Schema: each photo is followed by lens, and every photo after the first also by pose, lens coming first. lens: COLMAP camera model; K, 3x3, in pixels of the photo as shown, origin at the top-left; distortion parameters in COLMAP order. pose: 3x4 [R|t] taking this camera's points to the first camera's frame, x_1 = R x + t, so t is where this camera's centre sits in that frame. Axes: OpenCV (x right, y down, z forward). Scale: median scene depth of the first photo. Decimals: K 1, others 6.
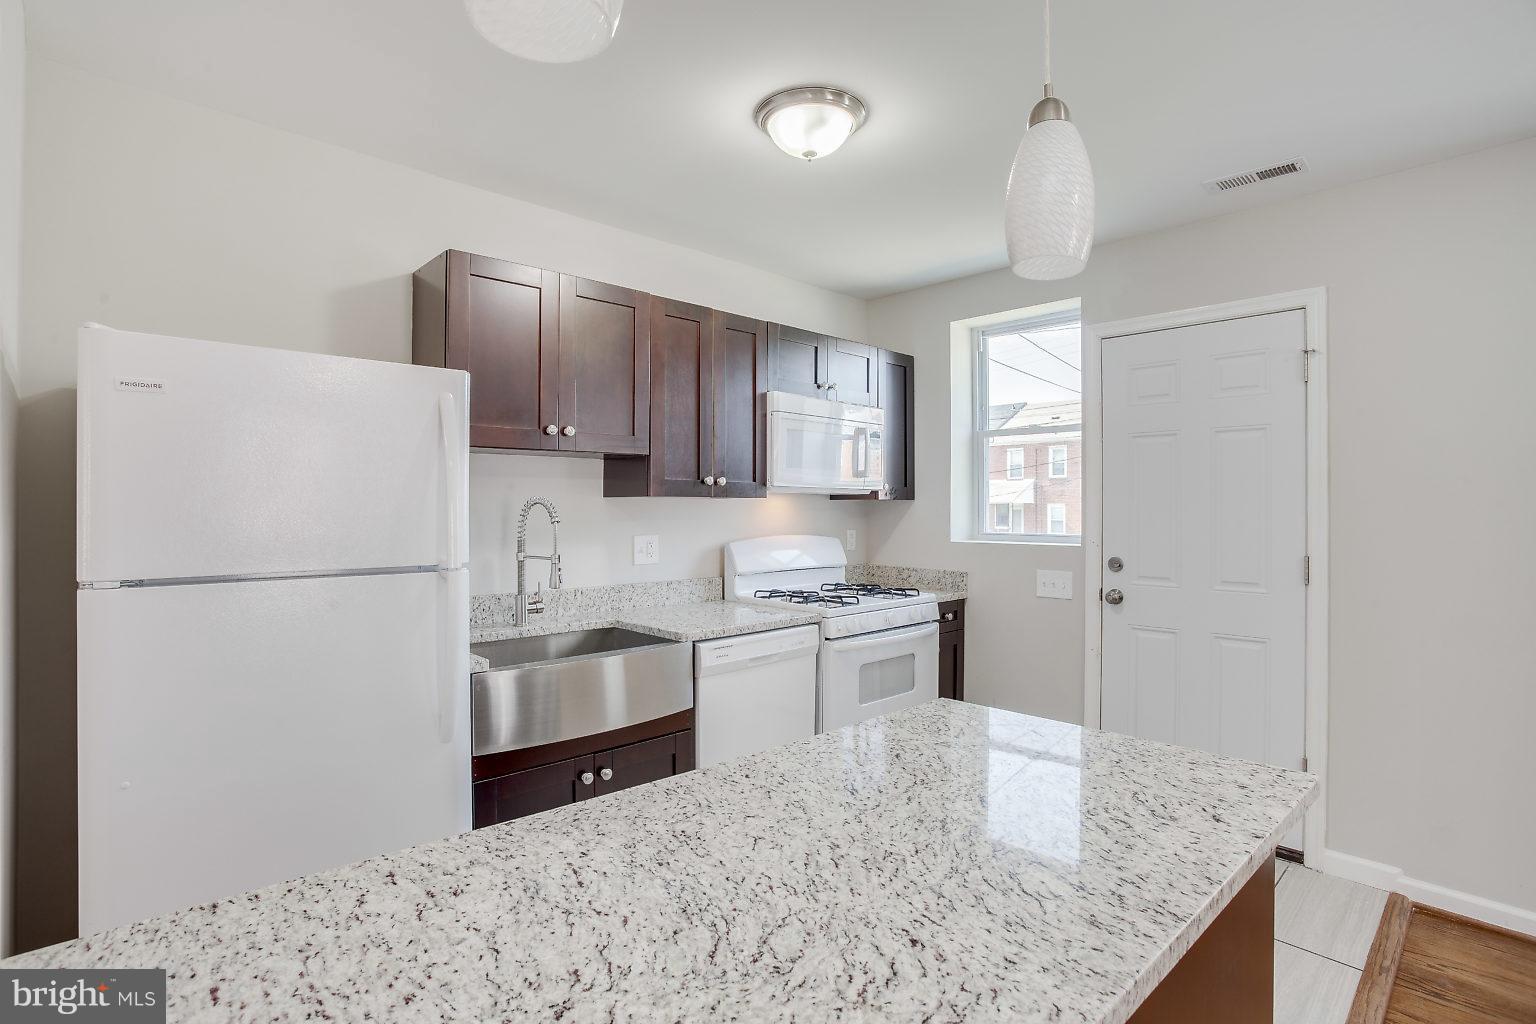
lens RADIAL K [[741.9, 0, 759.7], [0, 741.9, 508.0], [0, 0, 1]] dist [-0.076418, 0.032727]
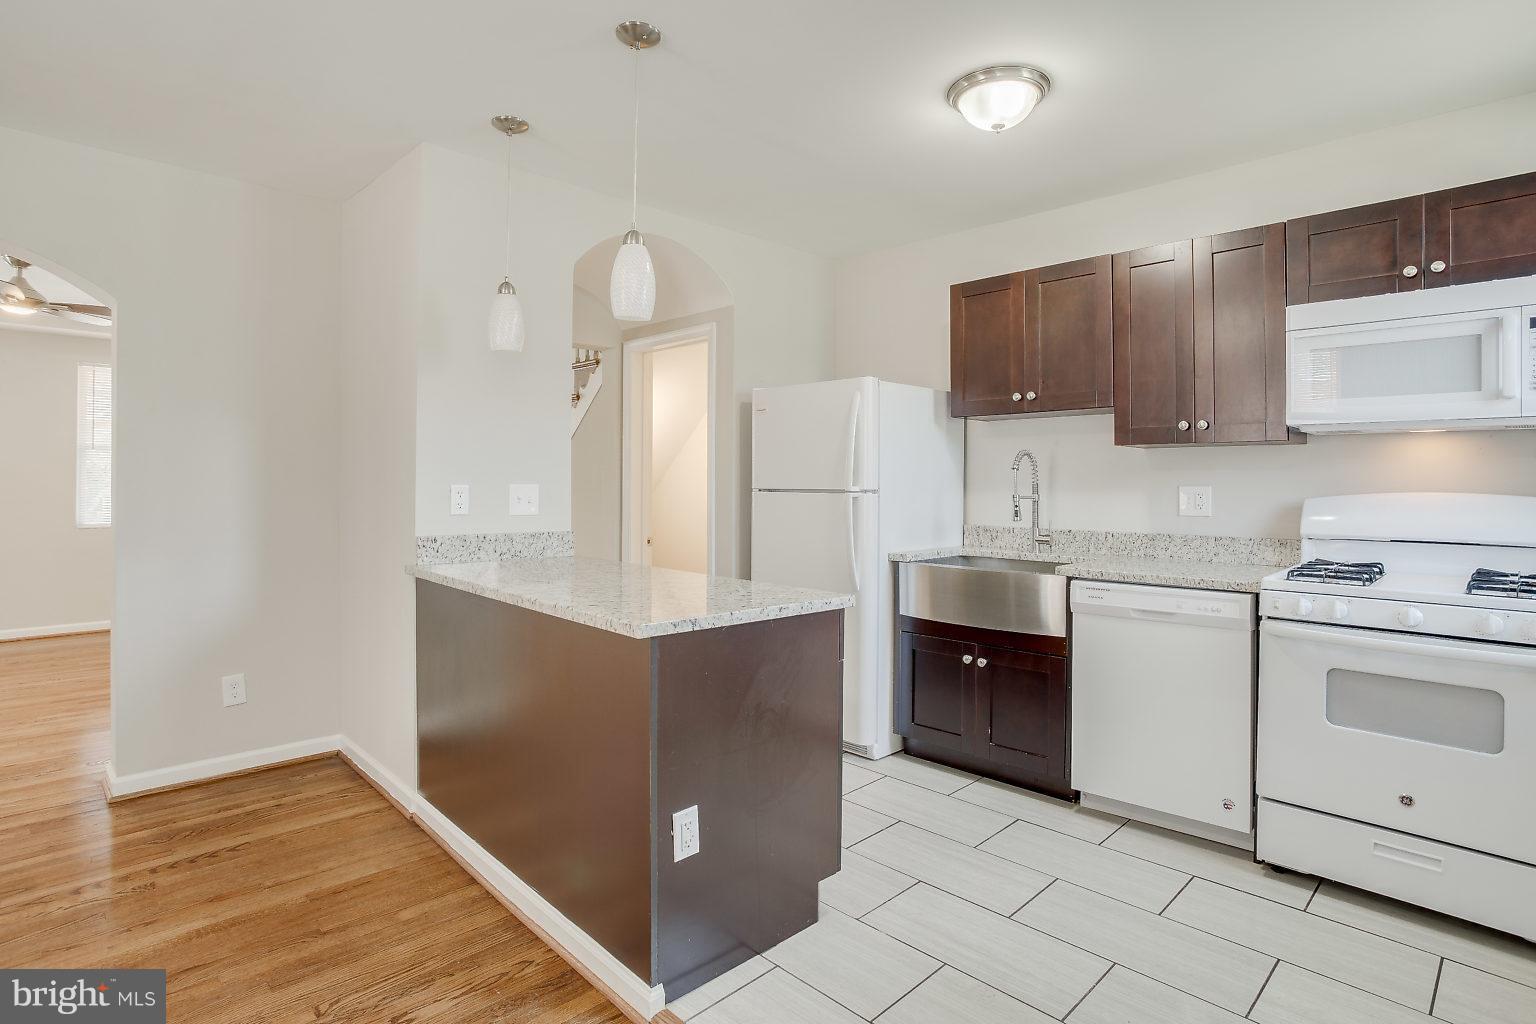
lens RADIAL K [[786.4, 0, 804.9], [0, 786.4, 482.6], [0, 0, 1]] dist [-0.081155, 0.040421]
pose [[0.051451, -0.001525, -0.998674, 0.817690], [-0.004868, 0.999987, -0.001777, 0.036471], [0.998664, 0.004953, 0.051443, 0.440618]]
